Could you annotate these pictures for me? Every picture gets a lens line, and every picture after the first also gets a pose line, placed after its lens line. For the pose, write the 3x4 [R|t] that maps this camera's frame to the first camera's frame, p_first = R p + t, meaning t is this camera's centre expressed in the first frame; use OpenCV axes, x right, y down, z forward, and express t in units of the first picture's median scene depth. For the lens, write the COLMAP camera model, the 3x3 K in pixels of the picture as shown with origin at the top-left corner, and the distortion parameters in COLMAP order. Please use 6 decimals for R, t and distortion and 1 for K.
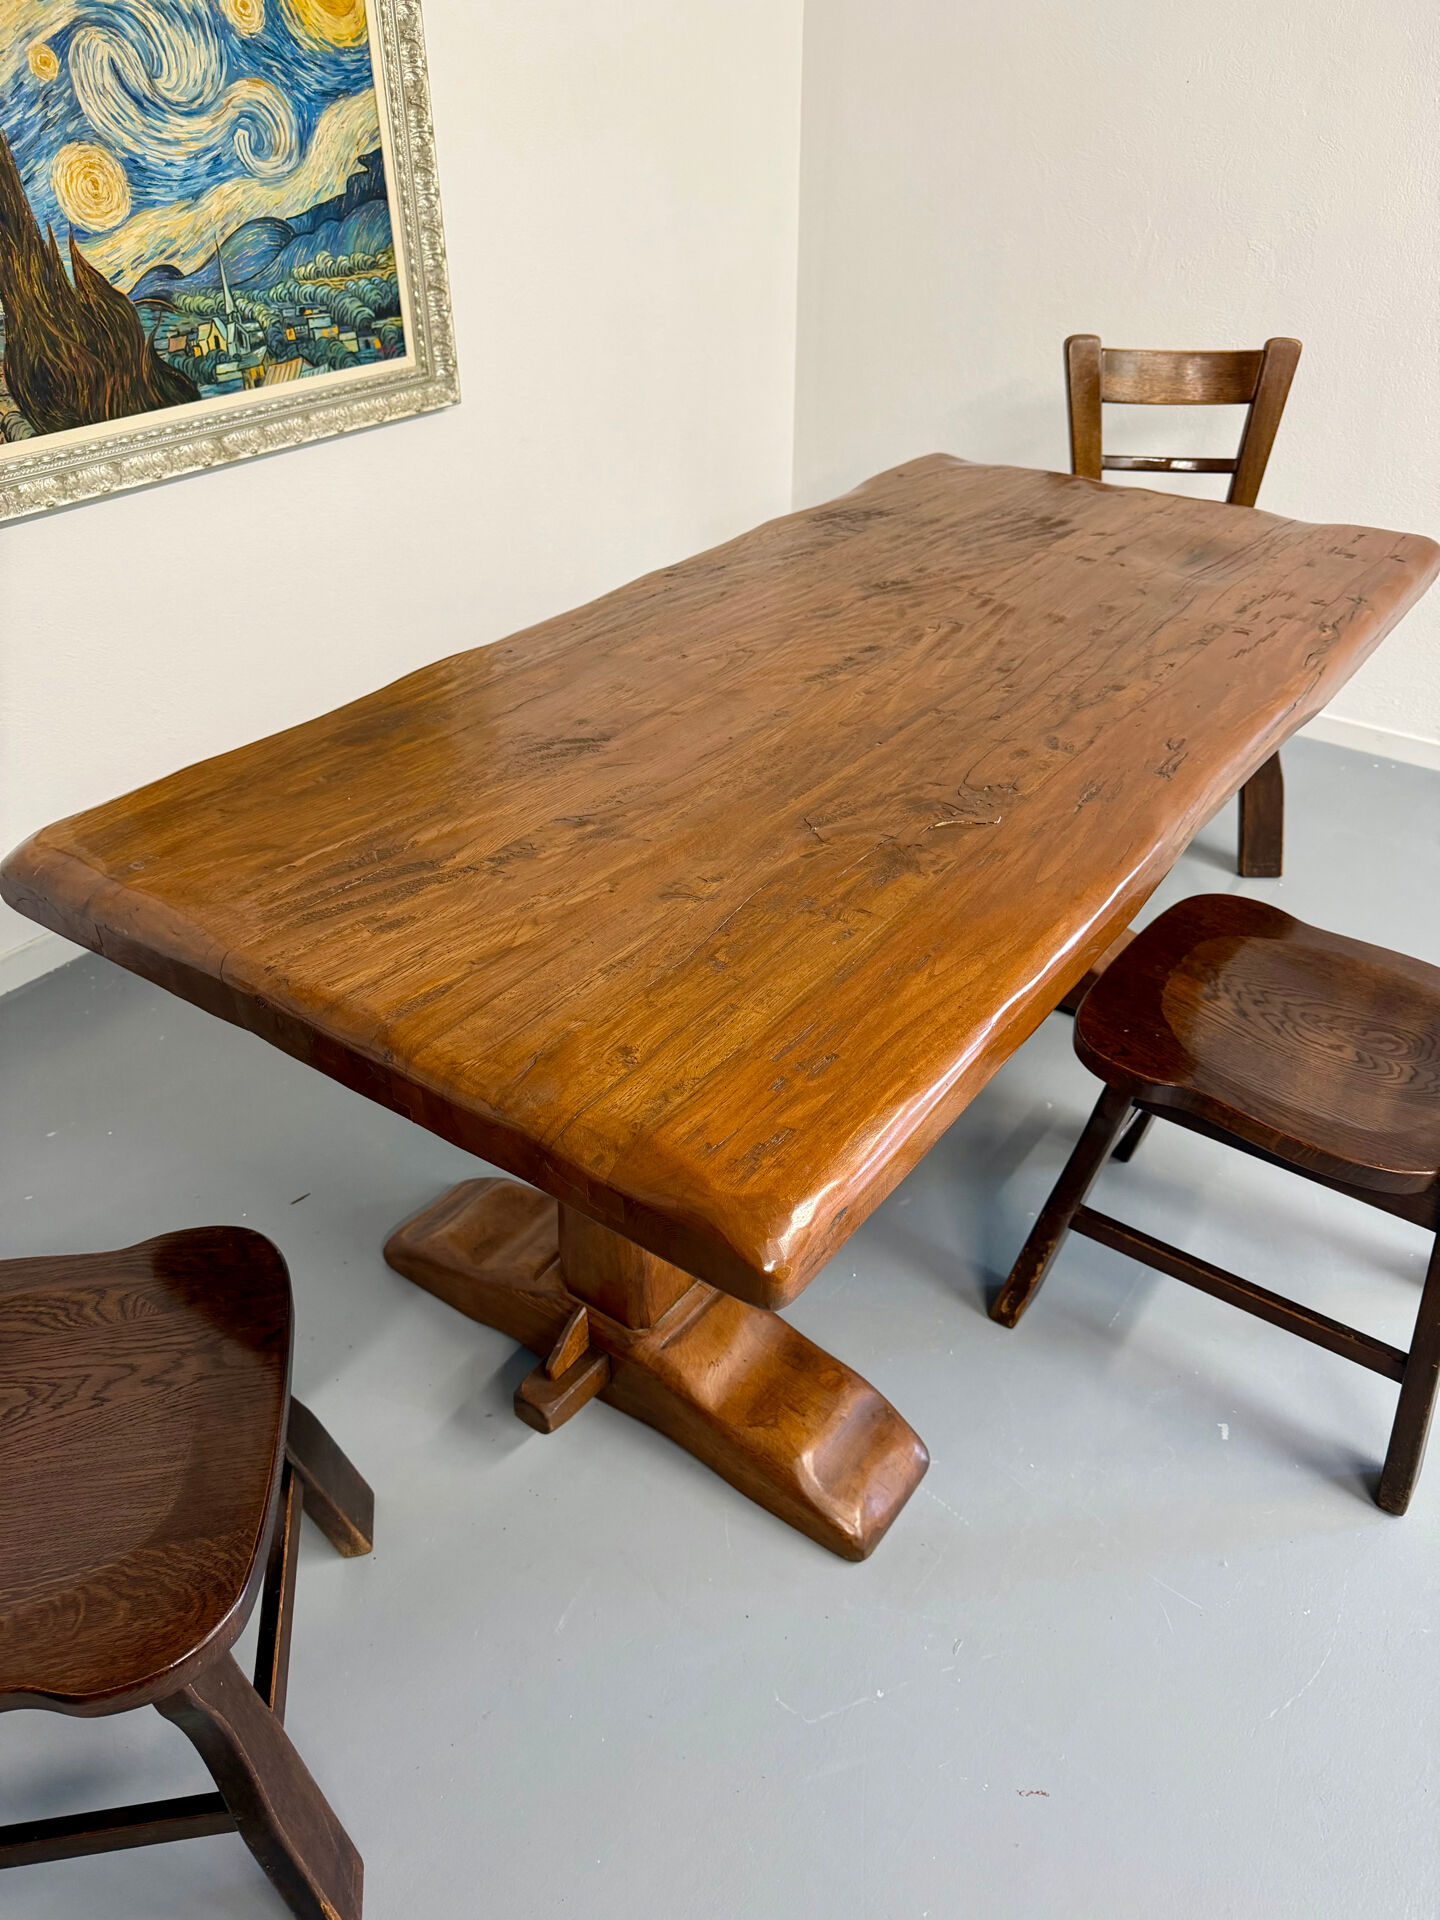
lens RADIAL K [[1407.8, 0, 737.8], [0, 1407.8, 958.9], [0, 0, 1]] dist [0.000477, 0.008115]
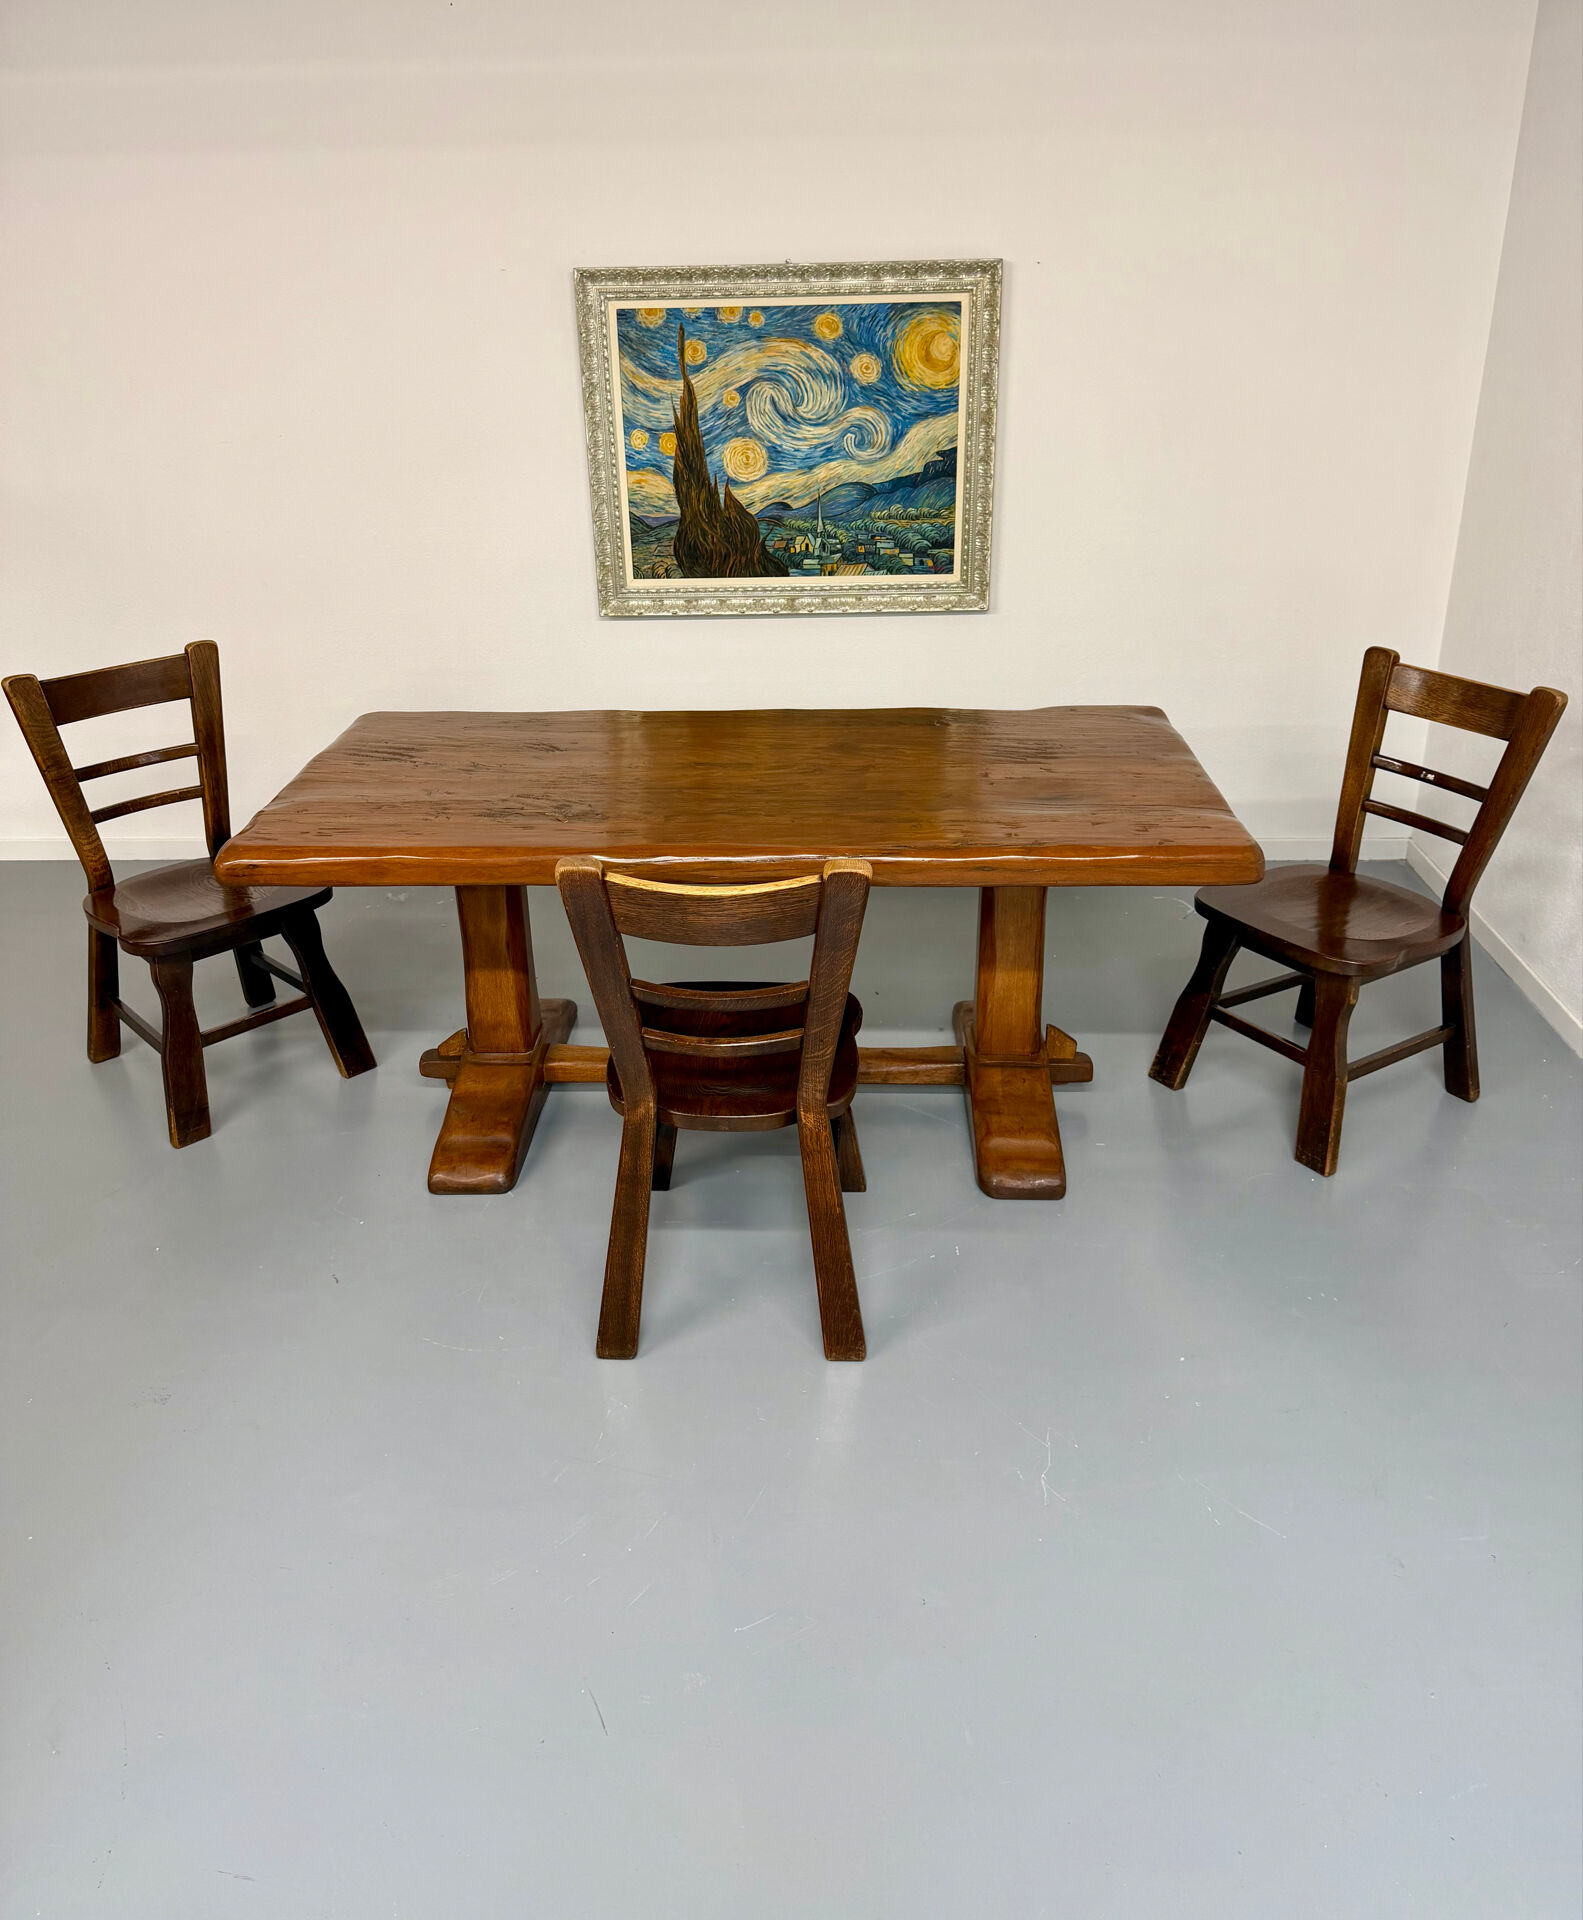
lens RADIAL K [[1514.5, 0, 787.3], [0, 1514.5, 876.2], [0, 0, 1]] dist [0.124872, -0.005637]
pose [[0.551591, 0.306570, -0.775734, 1.325954], [-0.445522, 0.894518, 0.036722, -0.162839], [0.705165, 0.325351, 0.629991, -0.041936]]
